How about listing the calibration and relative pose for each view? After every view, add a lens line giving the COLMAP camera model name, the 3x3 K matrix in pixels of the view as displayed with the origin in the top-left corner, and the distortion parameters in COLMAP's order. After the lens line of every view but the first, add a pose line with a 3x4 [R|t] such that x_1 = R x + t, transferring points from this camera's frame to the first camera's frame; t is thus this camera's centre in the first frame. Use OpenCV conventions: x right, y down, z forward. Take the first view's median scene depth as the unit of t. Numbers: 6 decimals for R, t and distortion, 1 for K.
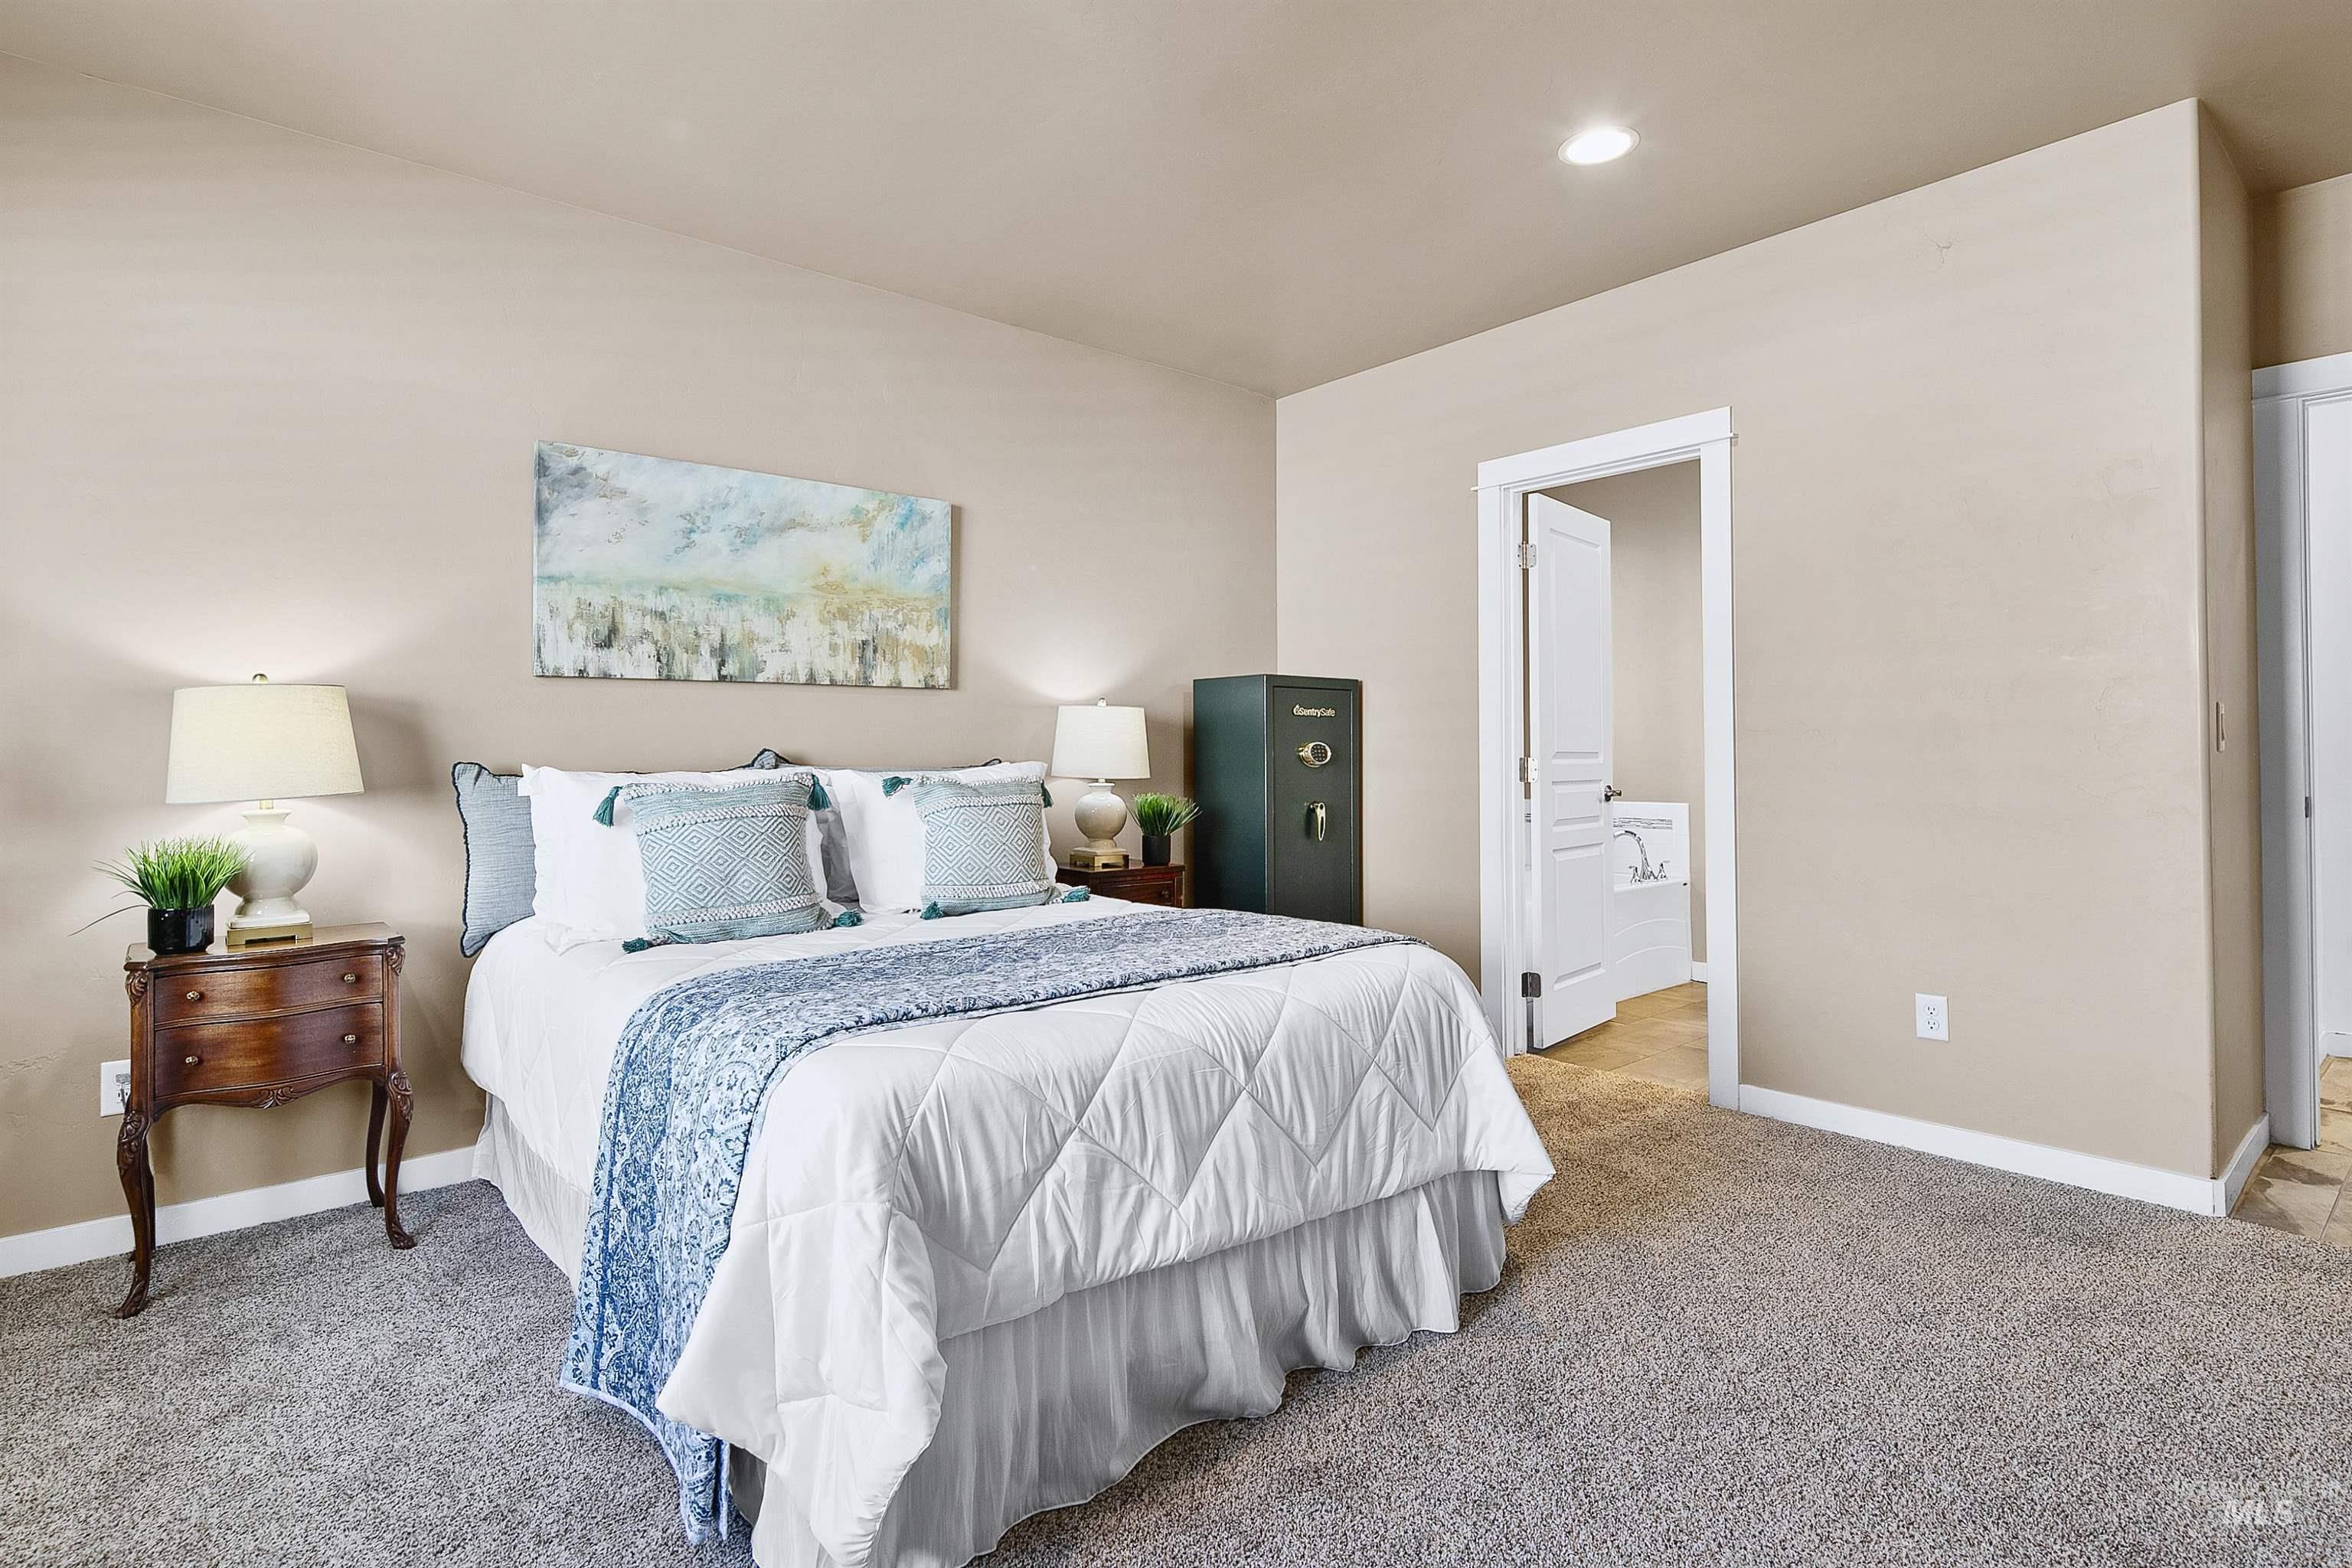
lens RADIAL K [[1150.7, 0, 1161.4], [0, 1150.7, 768.0], [0, 0, 1]] dist [0.001103, -0.001450]
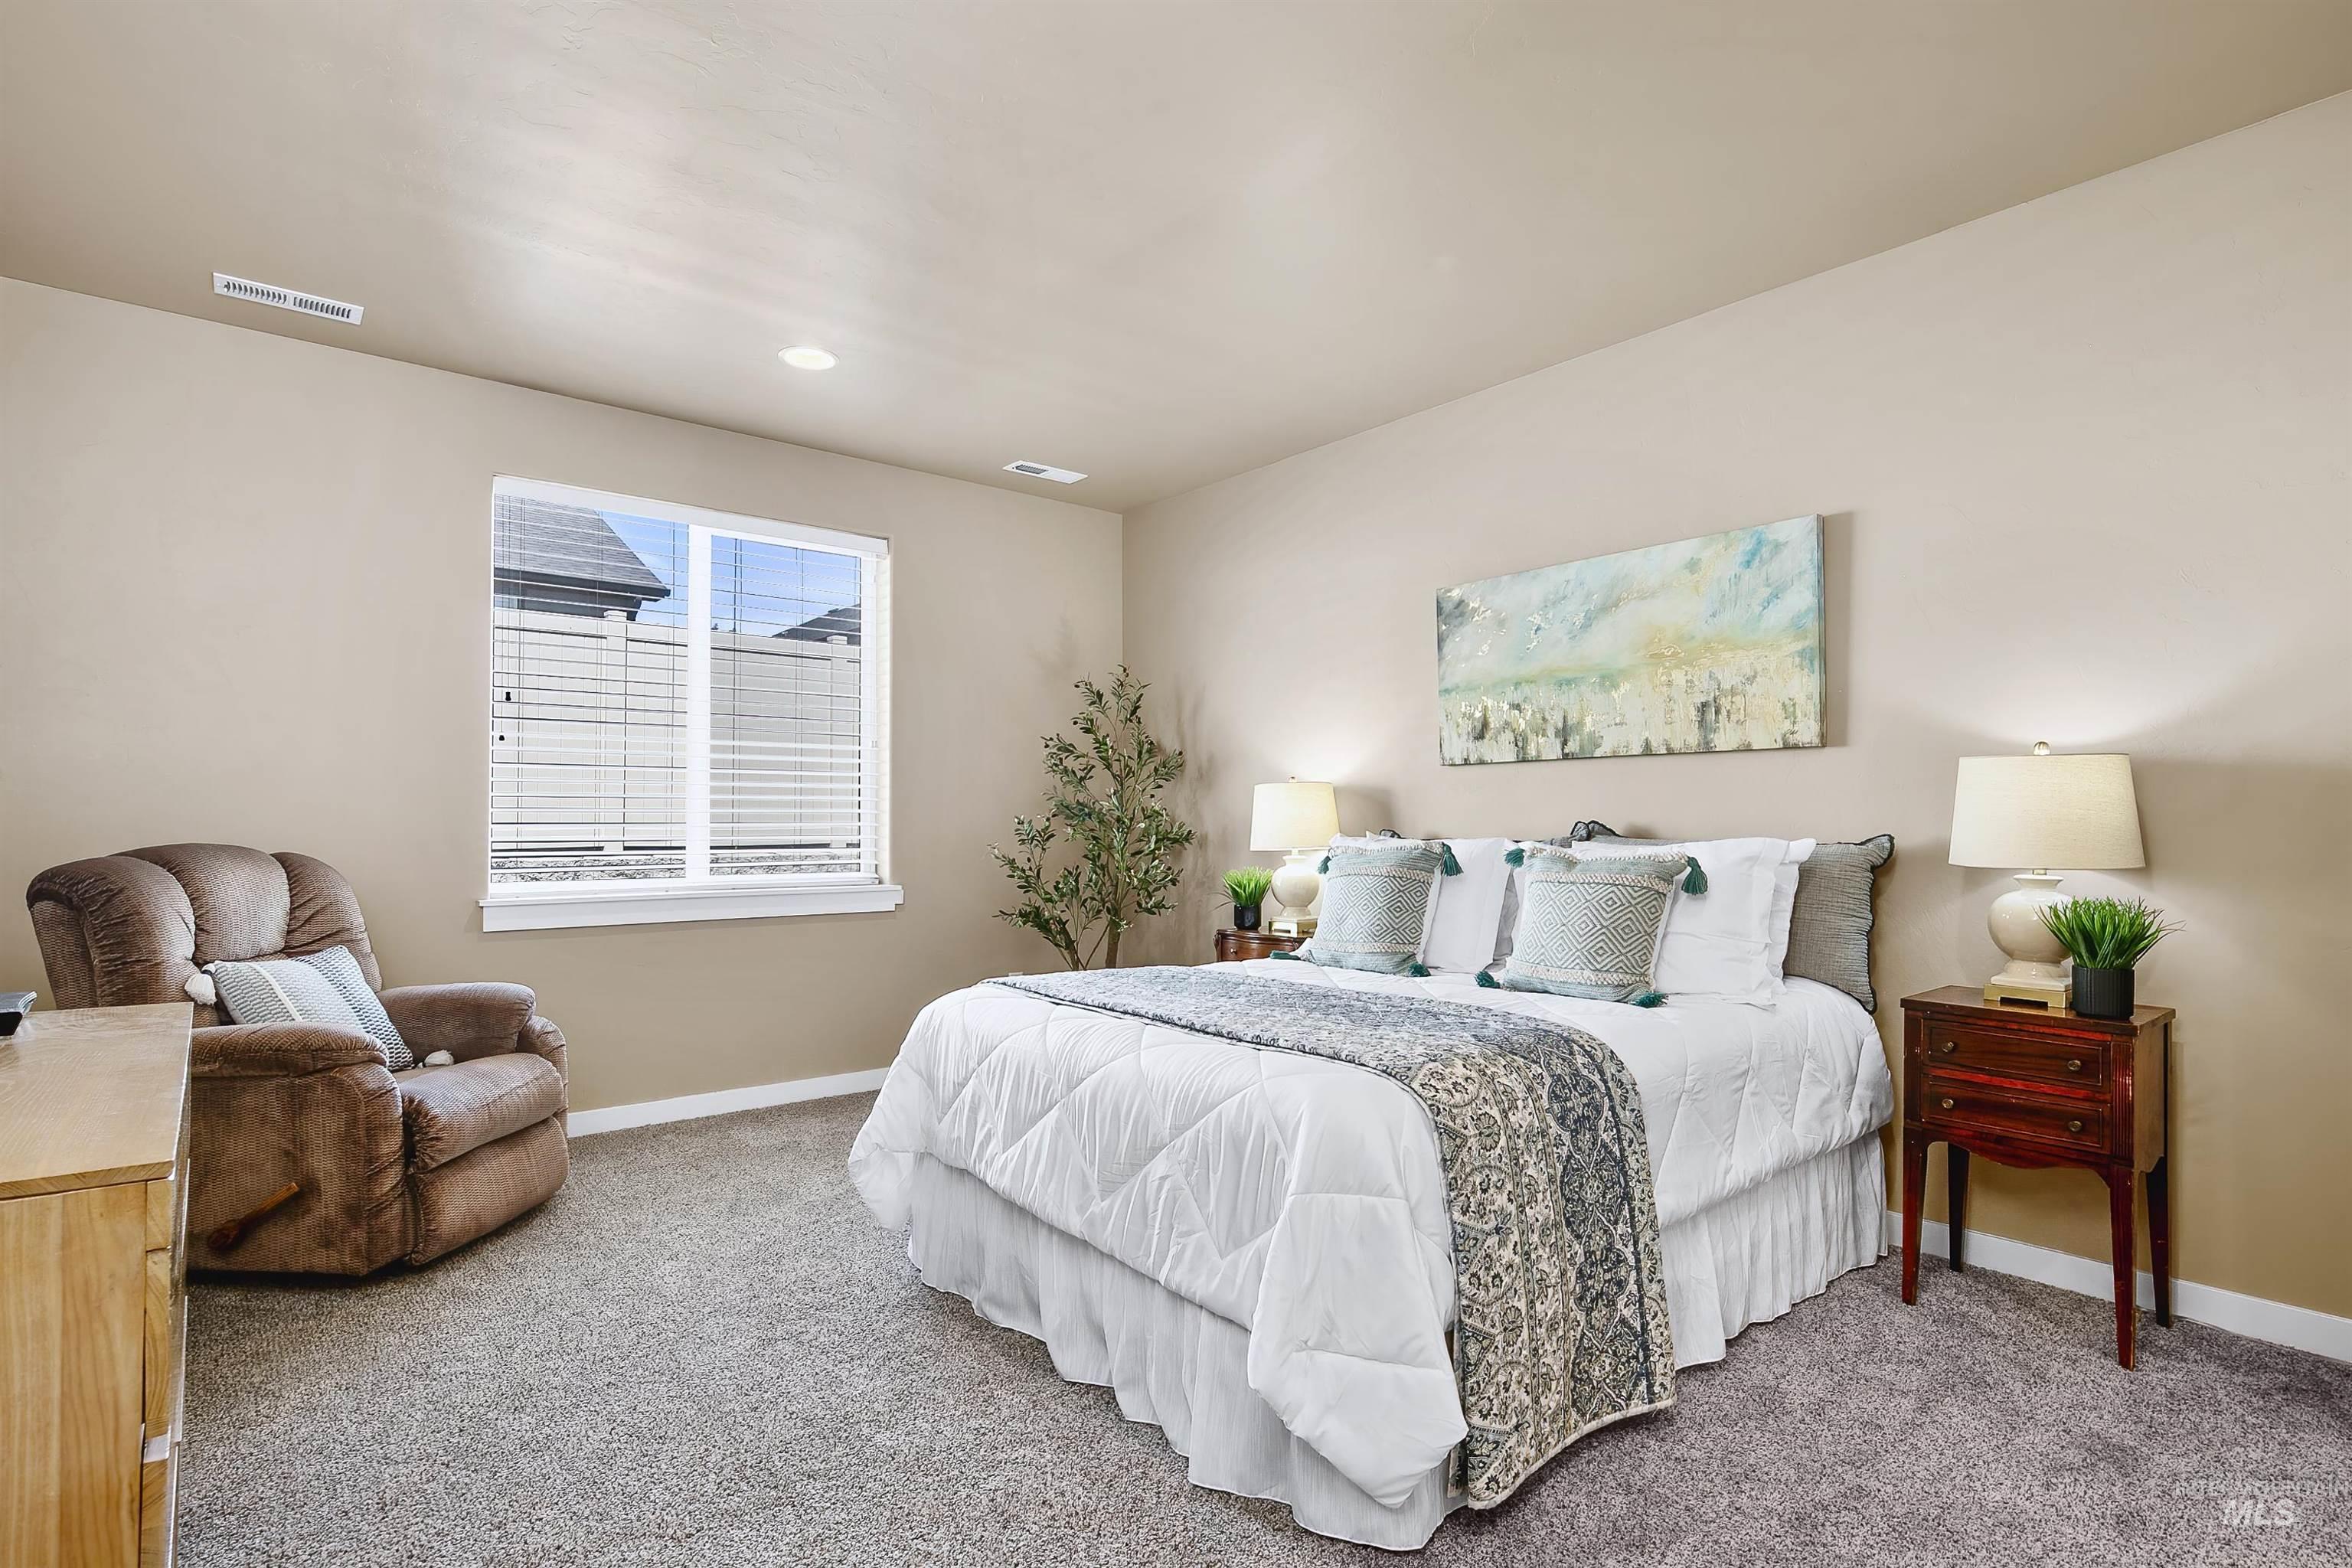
lens RADIAL K [[1170.0, 0, 1152.7], [0, 1170.0, 826.9], [0, 0, 1]] dist [0.007624, -0.007513]
pose [[-0.020787, 0.008527, -0.999748, 0.747126], [-0.012714, 0.999881, 0.008792, -0.015520], [0.999703, 0.012893, -0.020676, 0.634964]]
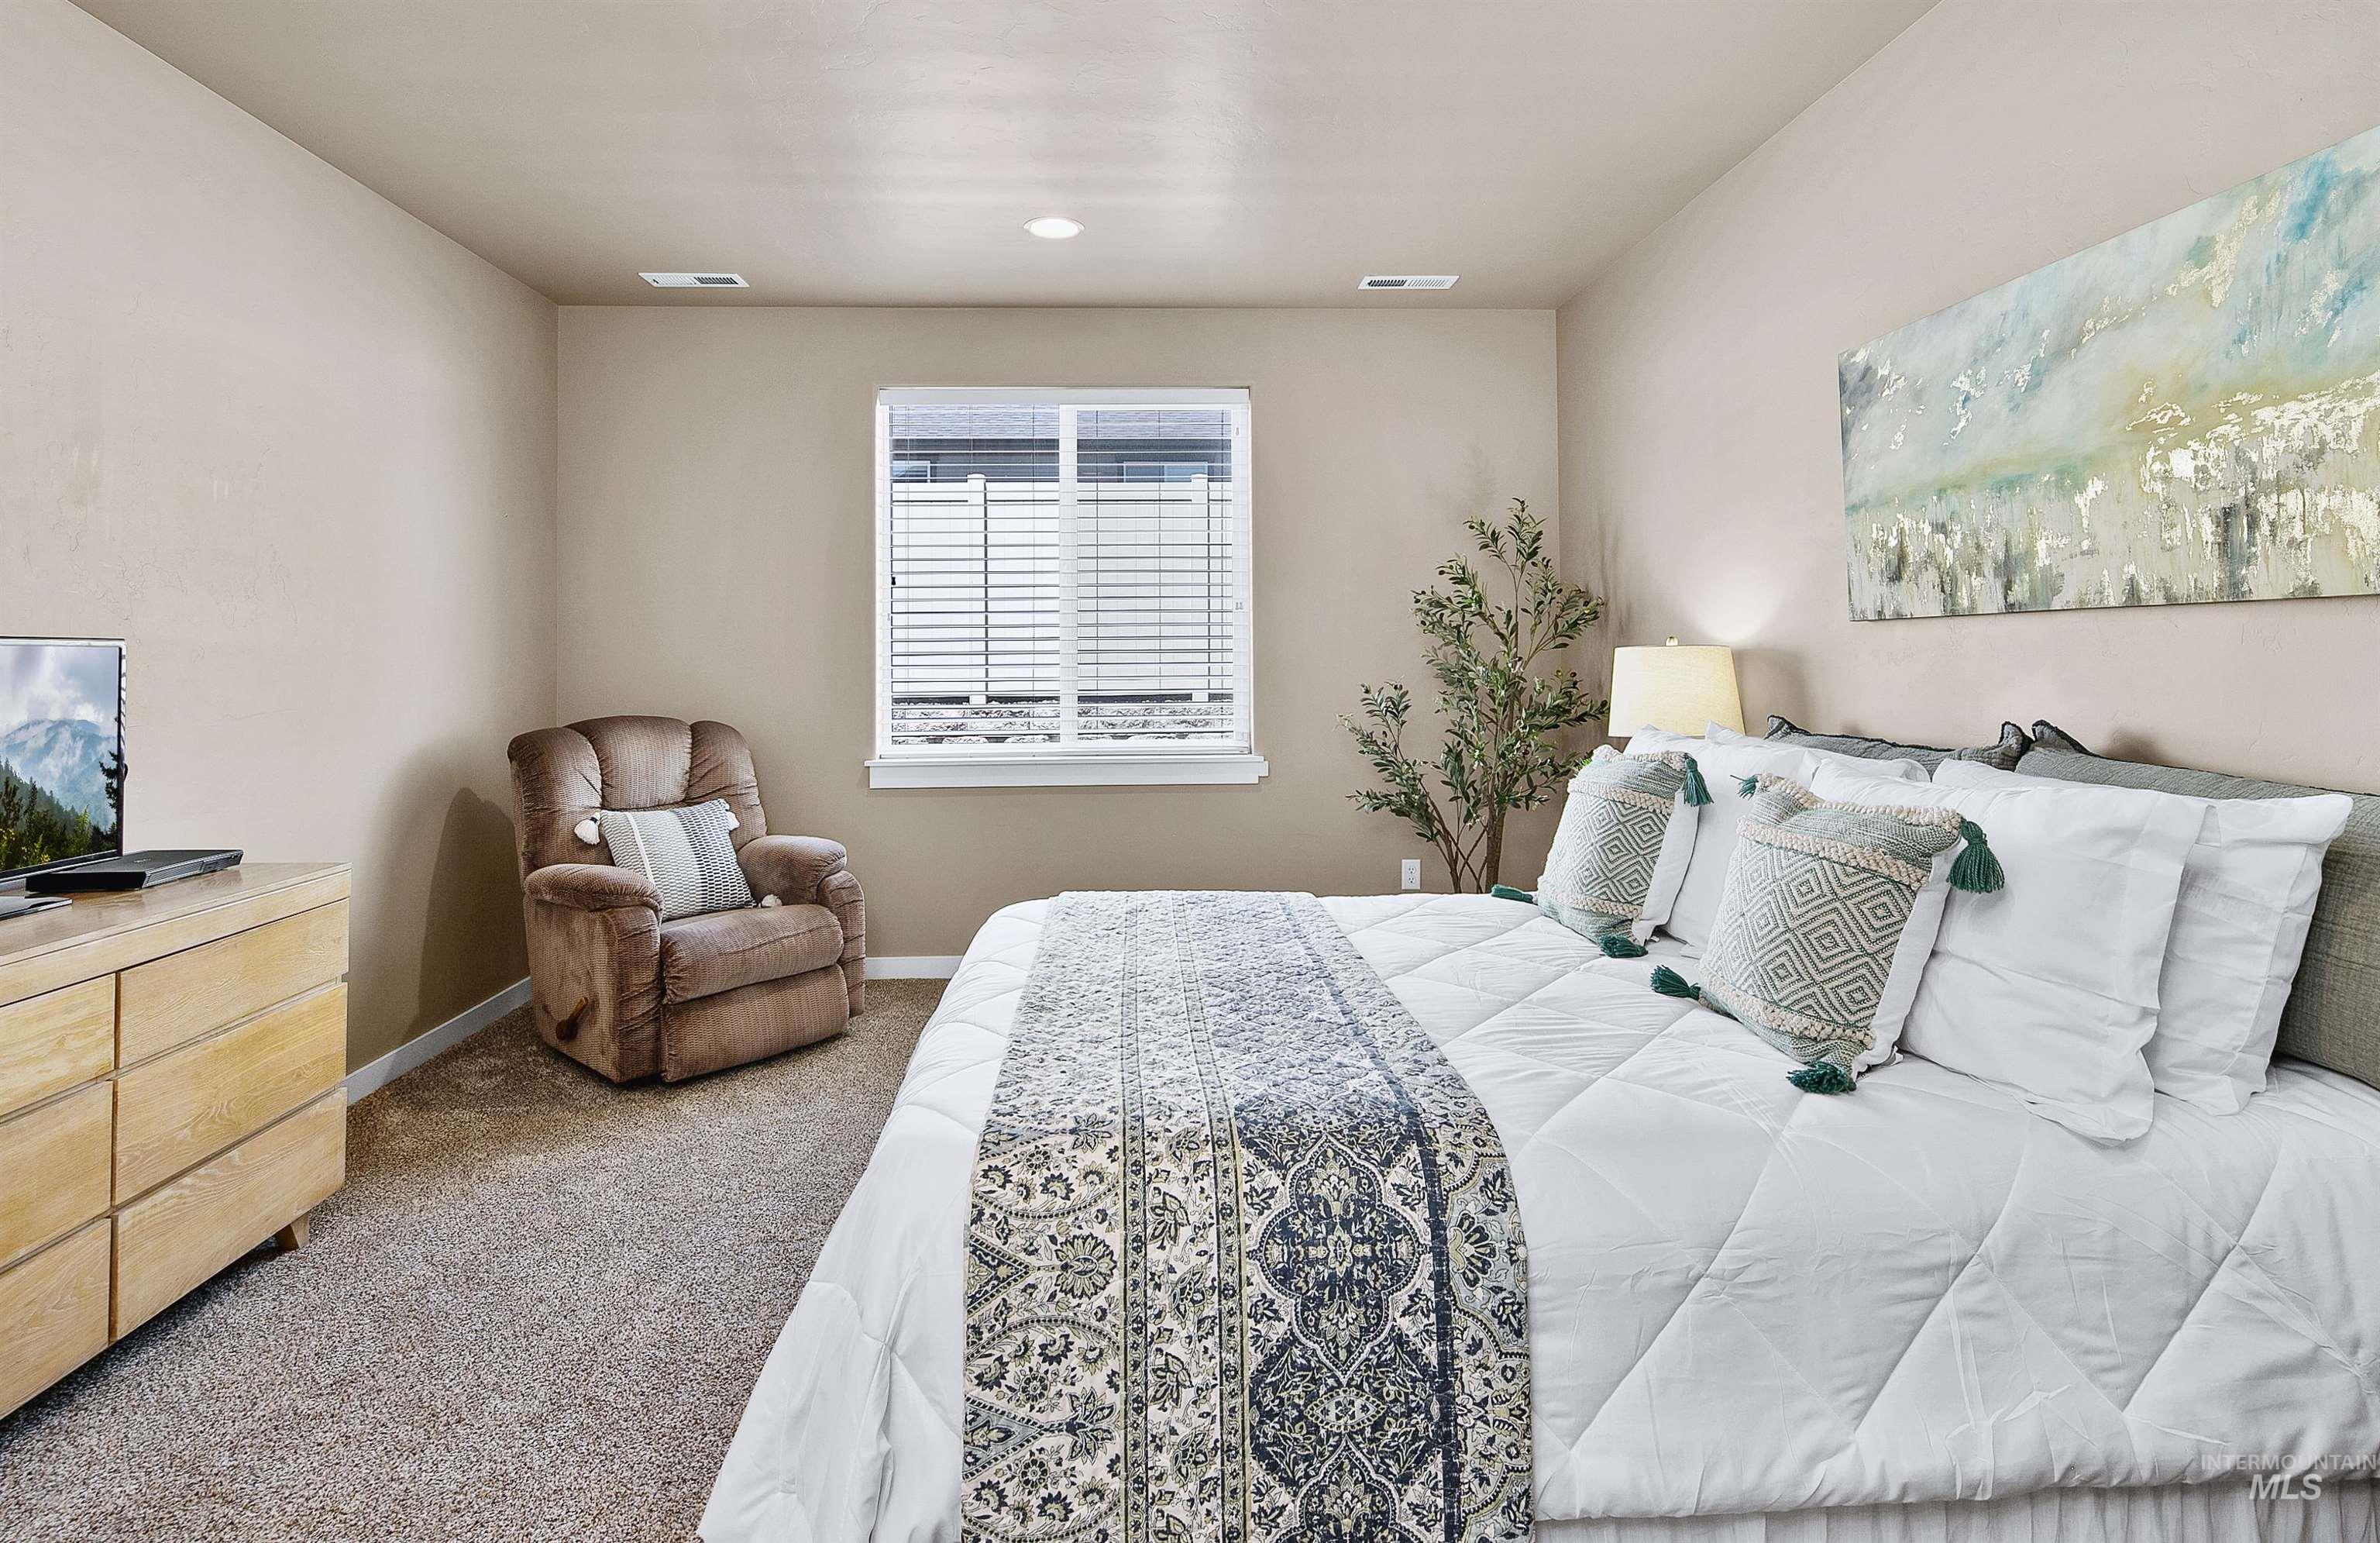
lens RADIAL K [[1178.5, 0, 1161.7], [0, 1178.5, 654.1], [0, 0, 1]] dist [-0.000040, -0.001842]
pose [[-0.618842, 0.010534, -0.785445, 0.442348], [0.002028, 0.999928, 0.011812, -0.061265], [0.785513, 0.005717, -0.618819, 1.042217]]
